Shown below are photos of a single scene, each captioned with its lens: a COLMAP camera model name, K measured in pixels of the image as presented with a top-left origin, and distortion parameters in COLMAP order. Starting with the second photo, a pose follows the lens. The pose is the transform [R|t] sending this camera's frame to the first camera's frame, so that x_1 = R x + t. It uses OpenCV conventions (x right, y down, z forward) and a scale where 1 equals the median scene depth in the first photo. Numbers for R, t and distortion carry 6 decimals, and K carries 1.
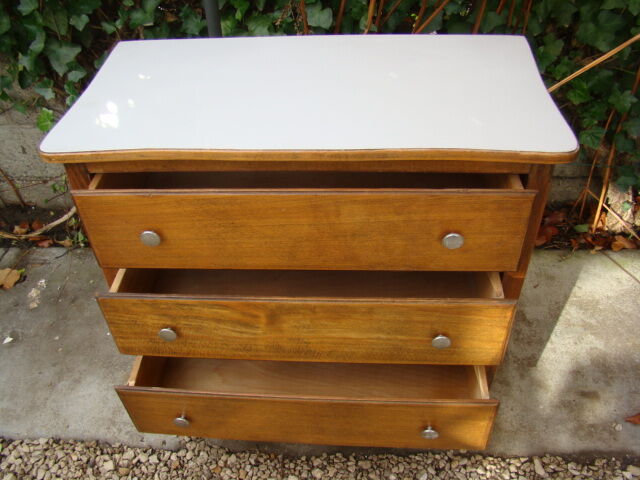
lens RADIAL K [[601.9, 0, 320.5], [0, 601.9, 242.7], [0, 0, 1]] dist [-0.200244, 0.145341]
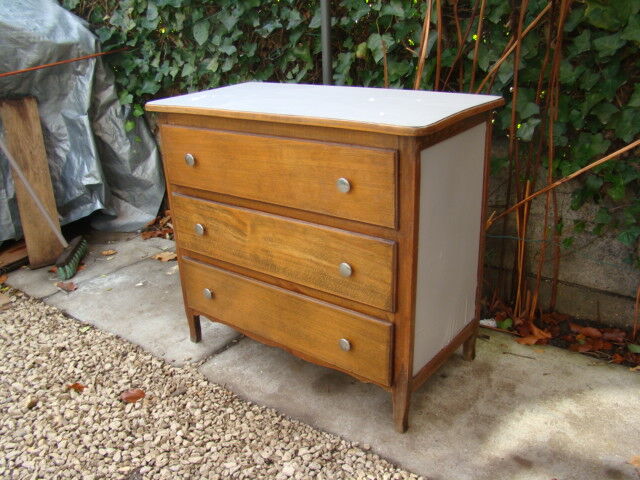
lens RADIAL K [[601.9, 0, 320.5], [0, 601.9, 242.7], [0, 0, 1]] dist [-0.200244, 0.145341]
pose [[0.834452, 0.210900, -0.509129, 0.586856], [-0.359617, 0.908441, -0.213096, 0.253785], [0.417572, 0.360909, 0.833893, -0.051300]]
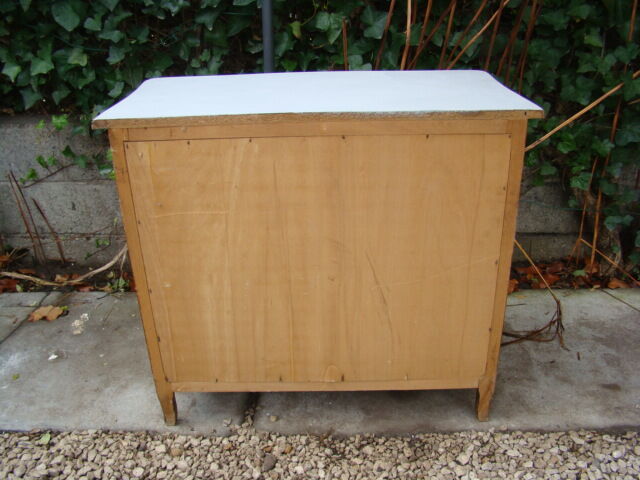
lens RADIAL K [[601.9, 0, 320.5], [0, 601.9, 242.7], [0, 0, 1]] dist [-0.200244, 0.145341]
pose [[0.999119, 0.009718, 0.040827, -0.121901], [0.002630, 0.956414, -0.292003, 0.312368], [-0.041885, 0.291853, 0.955546, -0.084845]]
